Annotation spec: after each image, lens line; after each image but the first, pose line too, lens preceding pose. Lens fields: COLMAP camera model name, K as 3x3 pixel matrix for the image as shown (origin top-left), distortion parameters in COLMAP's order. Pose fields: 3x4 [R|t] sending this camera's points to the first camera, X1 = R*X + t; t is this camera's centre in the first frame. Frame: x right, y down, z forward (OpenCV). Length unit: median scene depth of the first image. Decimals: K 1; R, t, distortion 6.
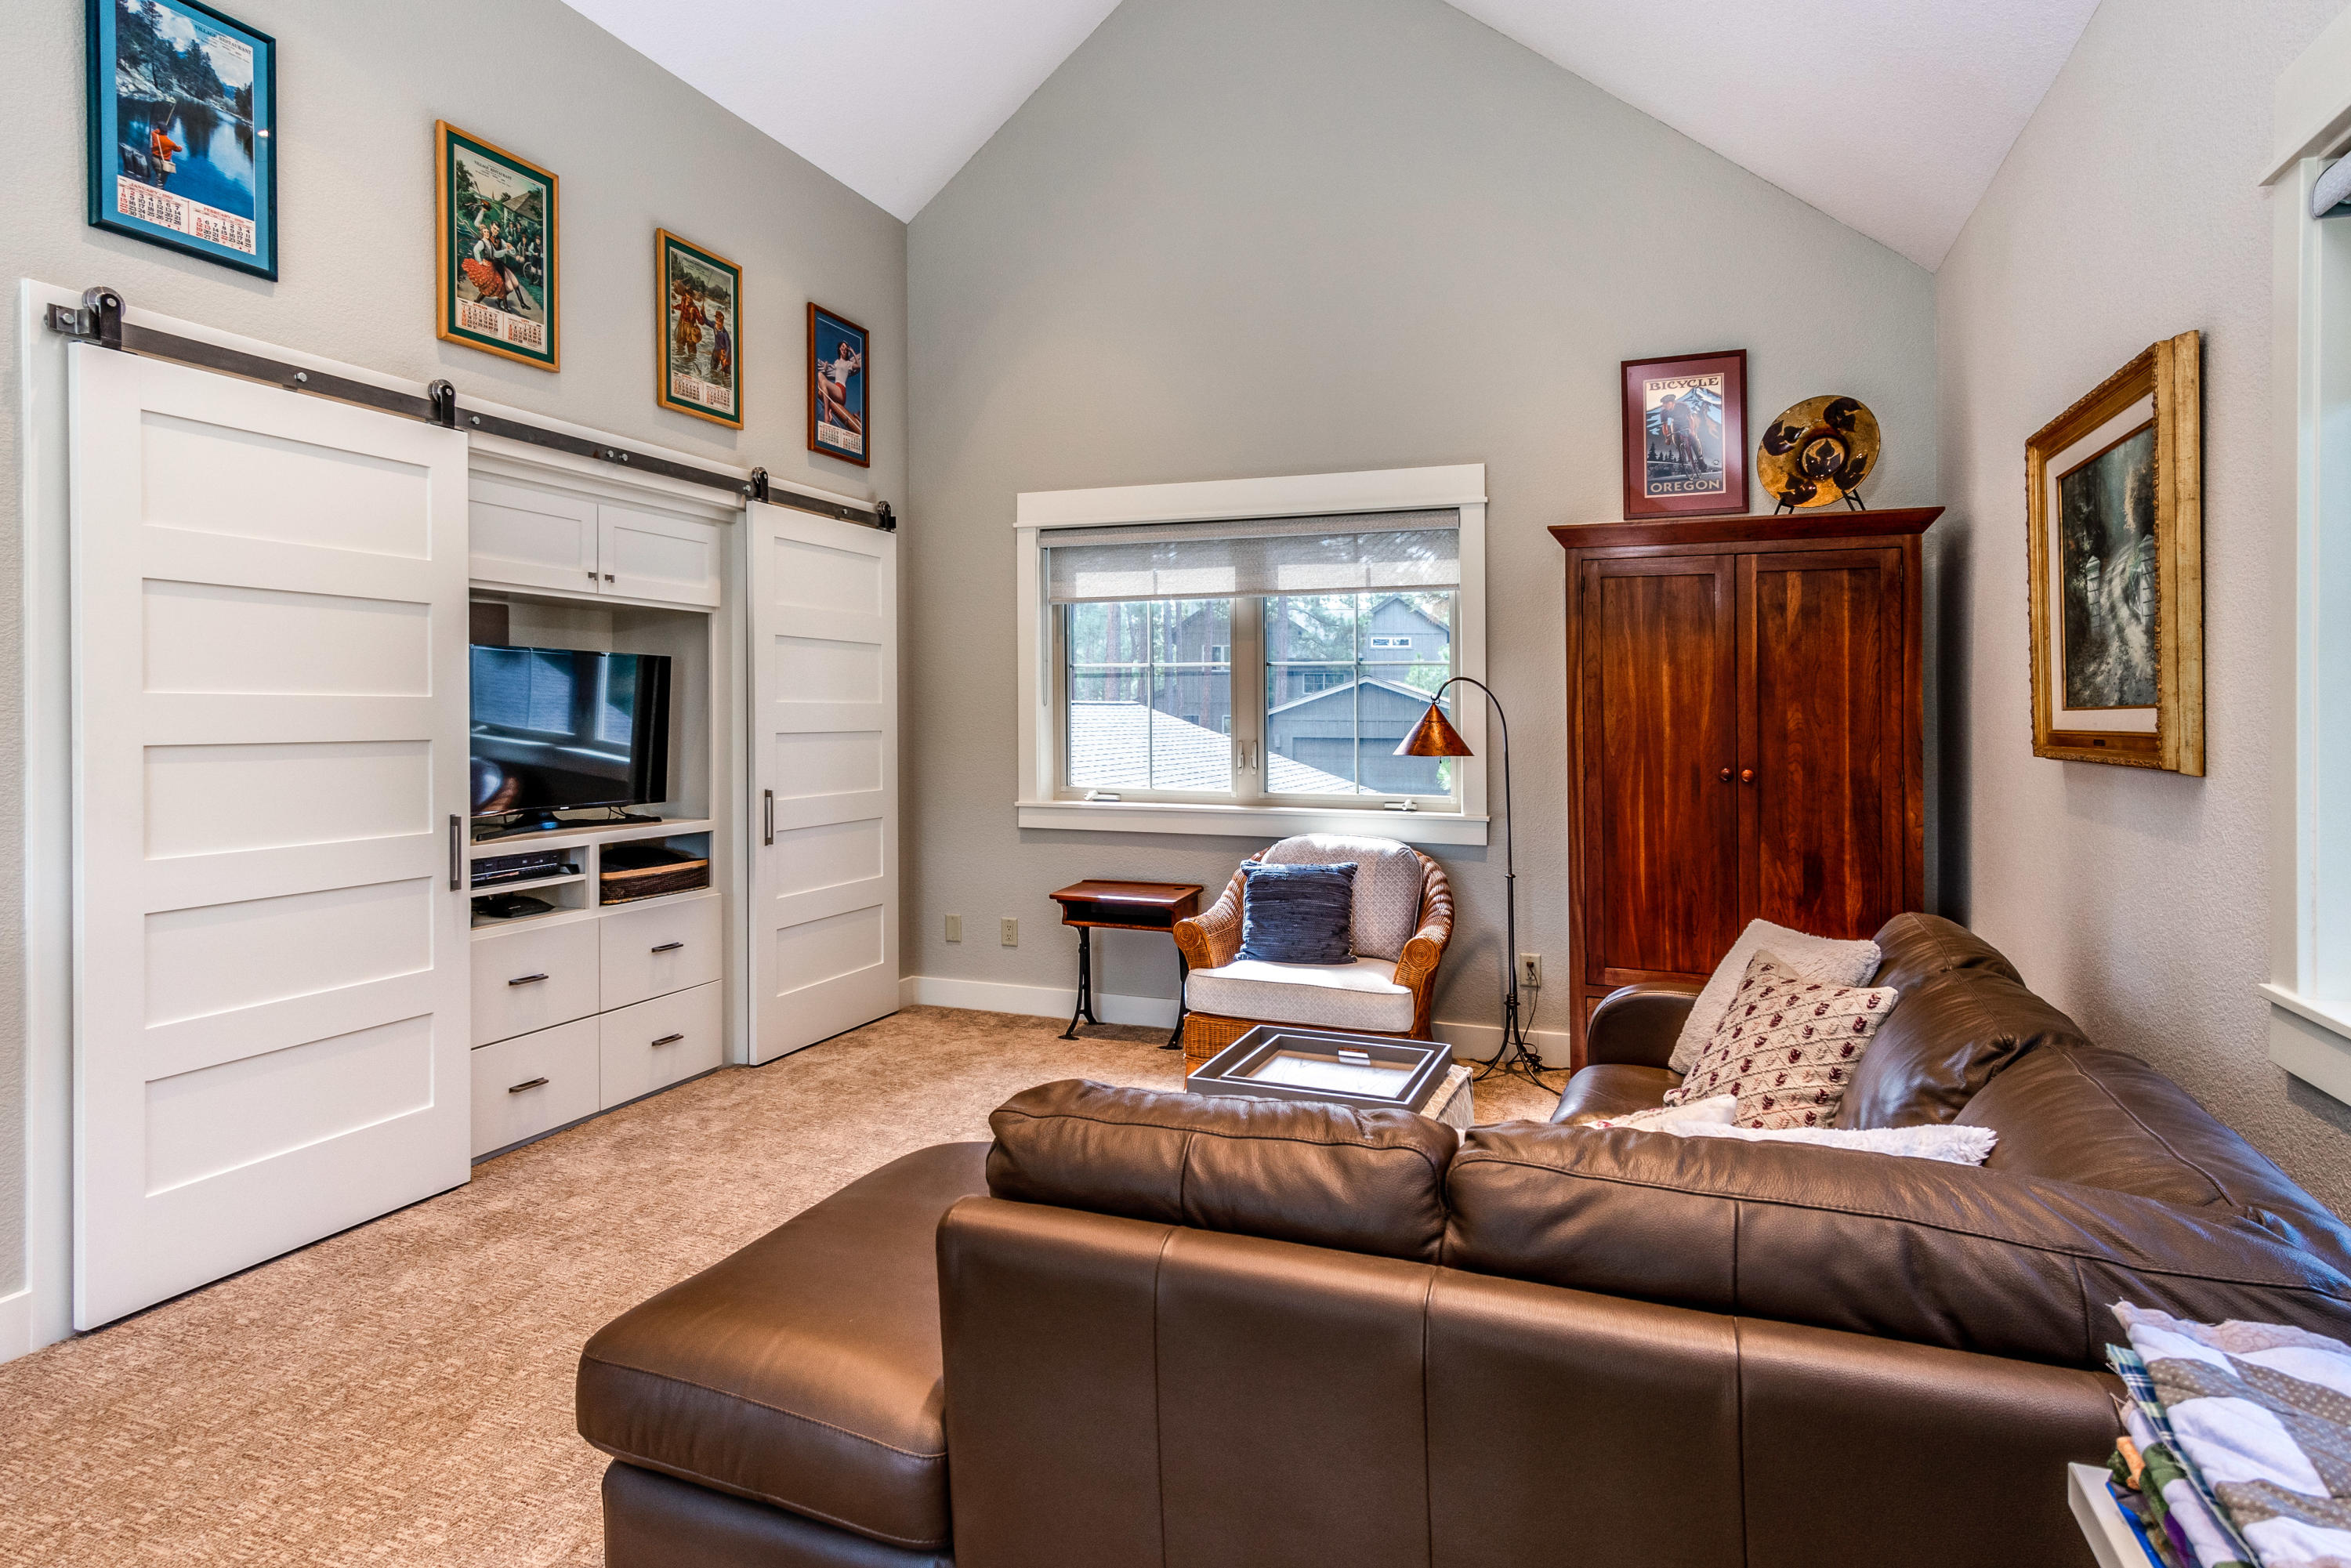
lens RADIAL K [[1255.5, 0, 1185.9], [0, 1255.5, 763.5], [0, 0, 1]] dist [0.004849, 0.000109]
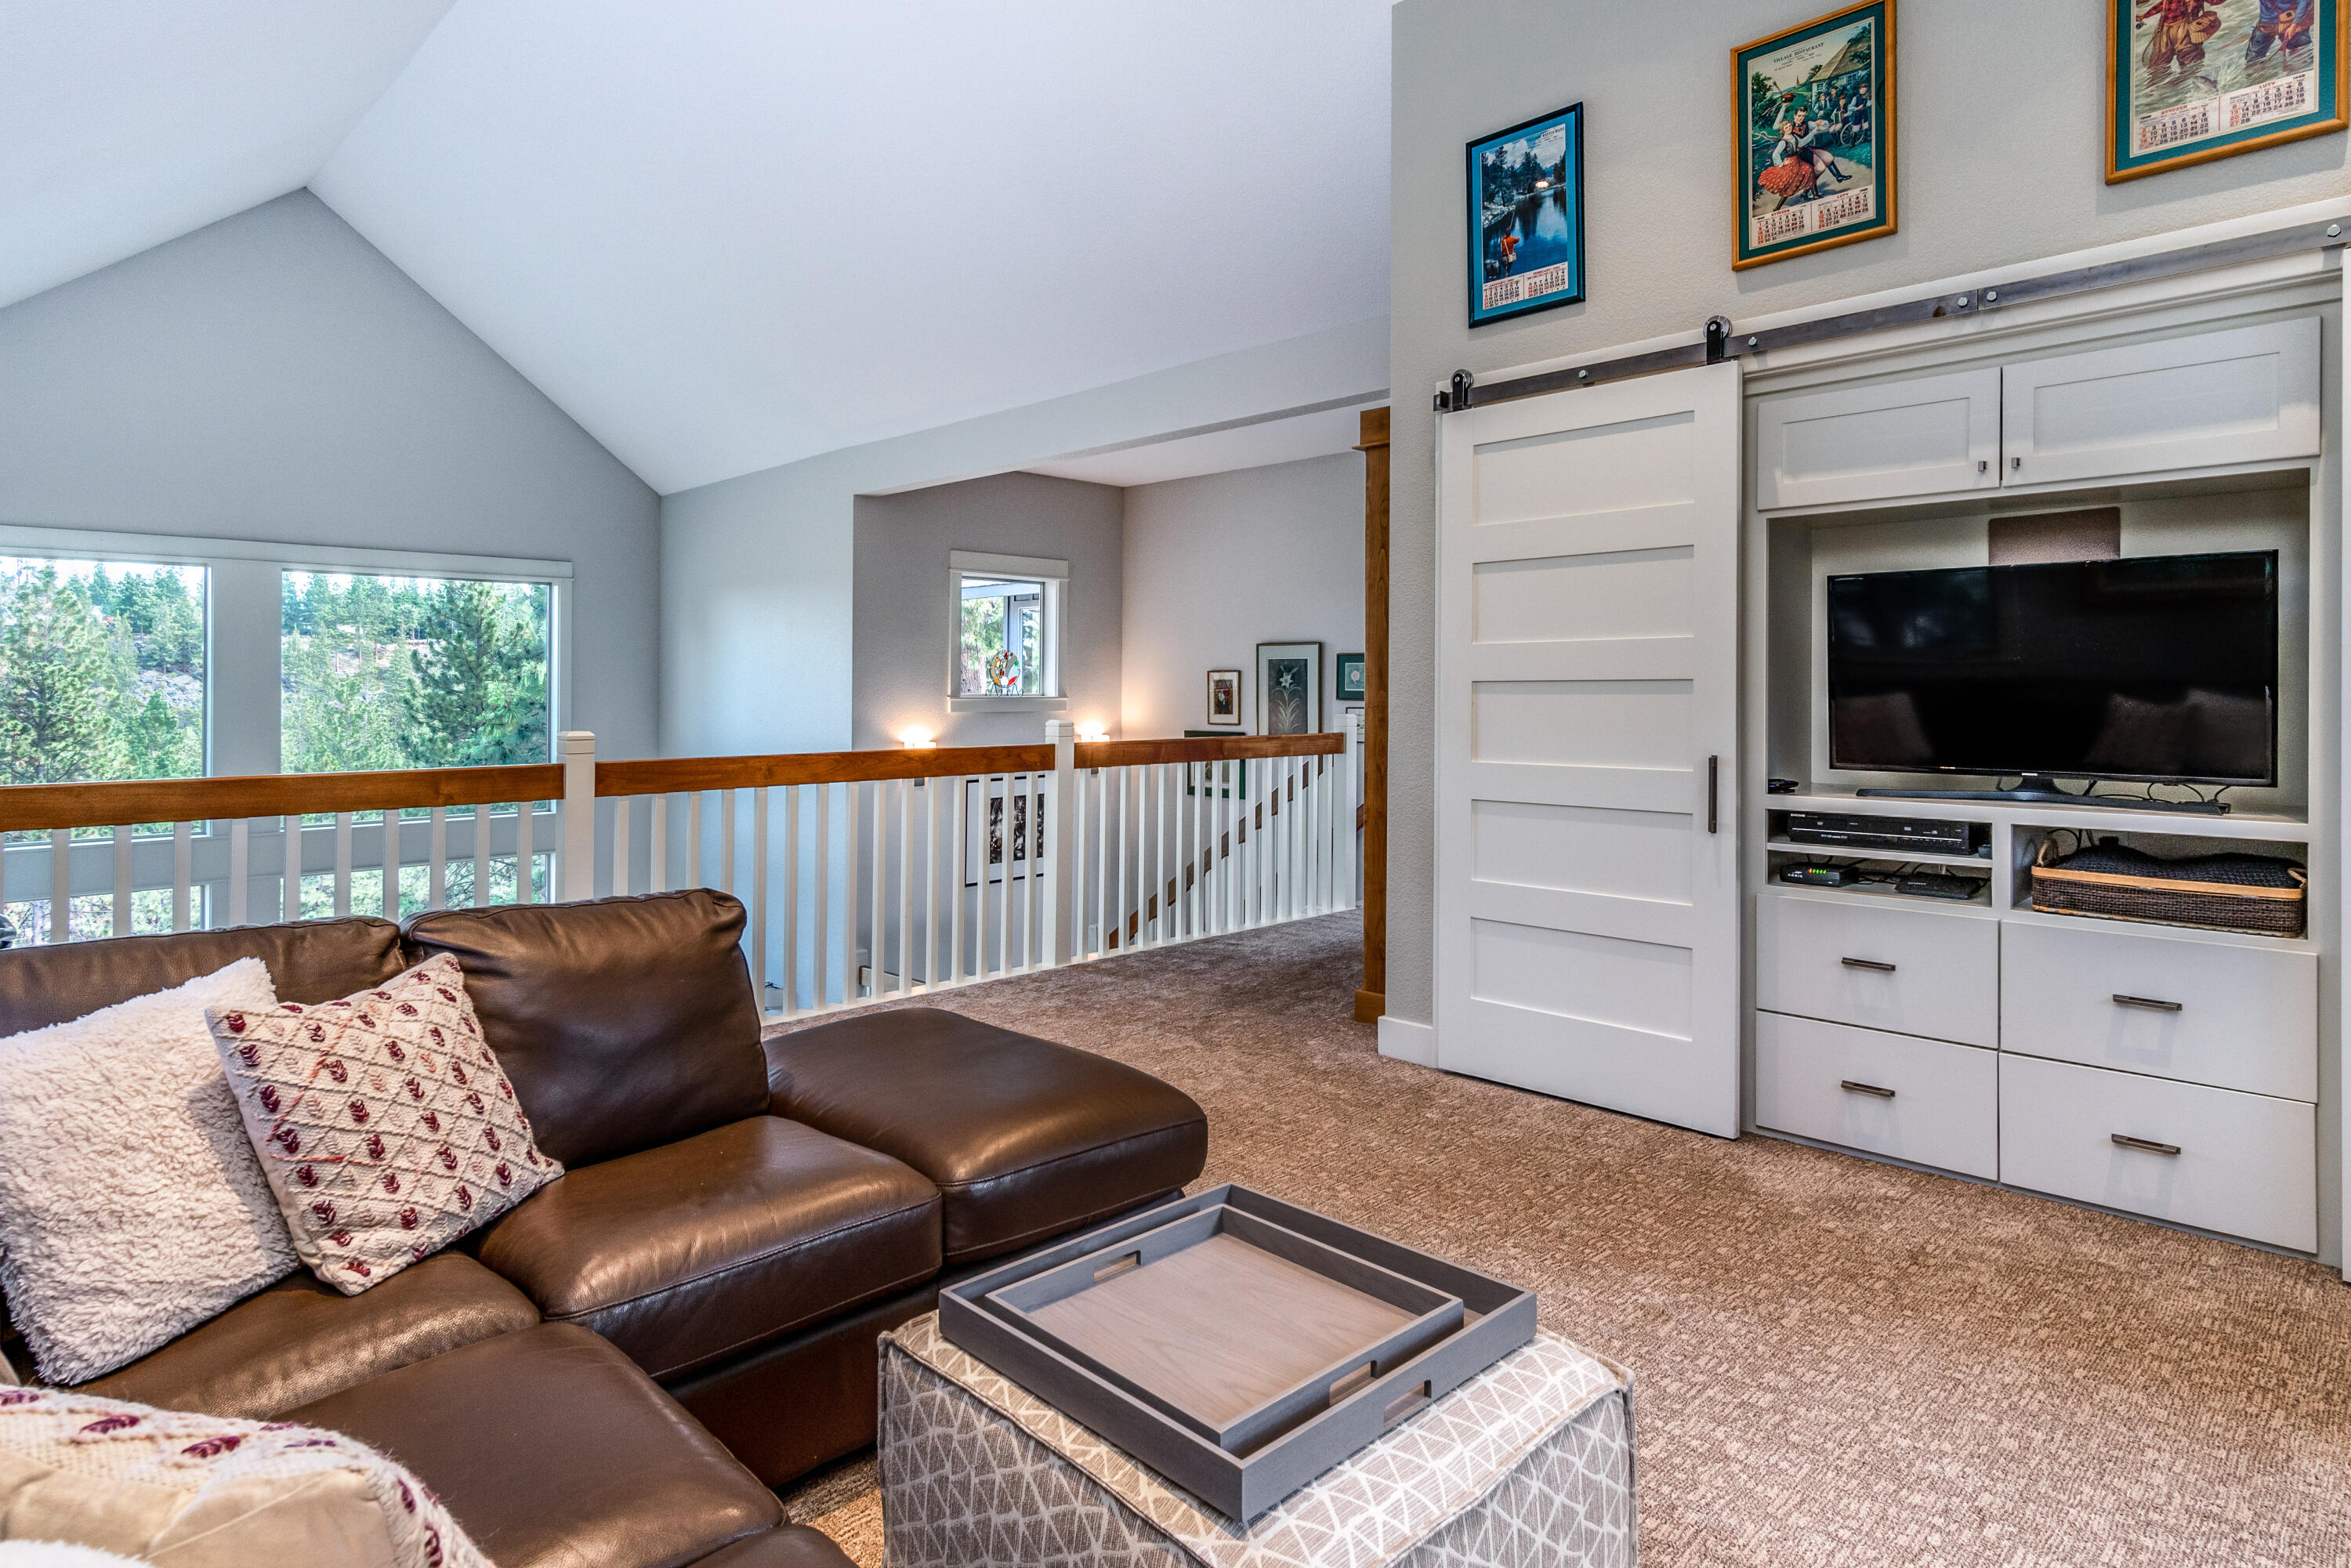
lens RADIAL K [[1326.2, 0, 1182.5], [0, 1326.2, 688.2], [0, 0, 1]] dist [0.009418, 0.000369]
pose [[-0.415797, 0.011623, -0.909383, 0.524870], [-0.021966, 0.999498, 0.022819, -0.026013], [0.909192, 0.029463, -0.415333, 1.031560]]
